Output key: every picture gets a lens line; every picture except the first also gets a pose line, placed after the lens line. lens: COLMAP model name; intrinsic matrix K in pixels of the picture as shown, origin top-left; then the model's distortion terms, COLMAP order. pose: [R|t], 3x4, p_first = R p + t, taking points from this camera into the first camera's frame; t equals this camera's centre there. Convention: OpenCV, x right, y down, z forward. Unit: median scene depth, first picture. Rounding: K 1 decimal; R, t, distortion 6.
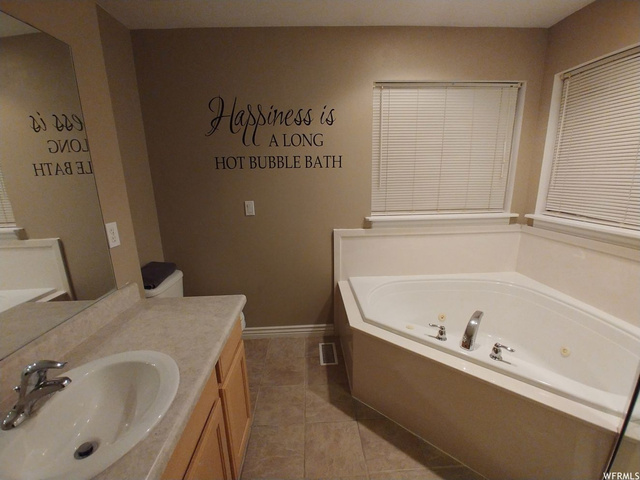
lens RADIAL K [[275.5, 0, 320.0], [0, 275.5, 240.0], [0, 0, 1]] dist [-0.034096, -0.000059]
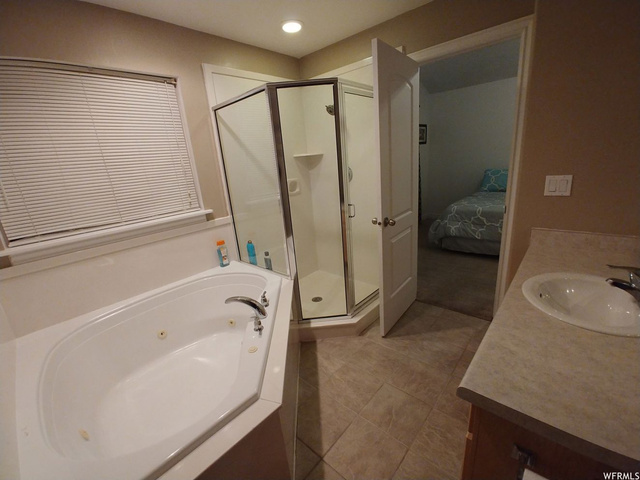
lens RADIAL K [[275.5, 0, 320.0], [0, 275.5, 240.0], [0, 0, 1]] dist [-0.034096, -0.000059]
pose [[-0.710761, -0.115608, 0.693868, -0.391860], [0.253830, 0.877794, 0.406262, -0.290053], [-0.656040, 0.464879, -0.594557, 1.304299]]
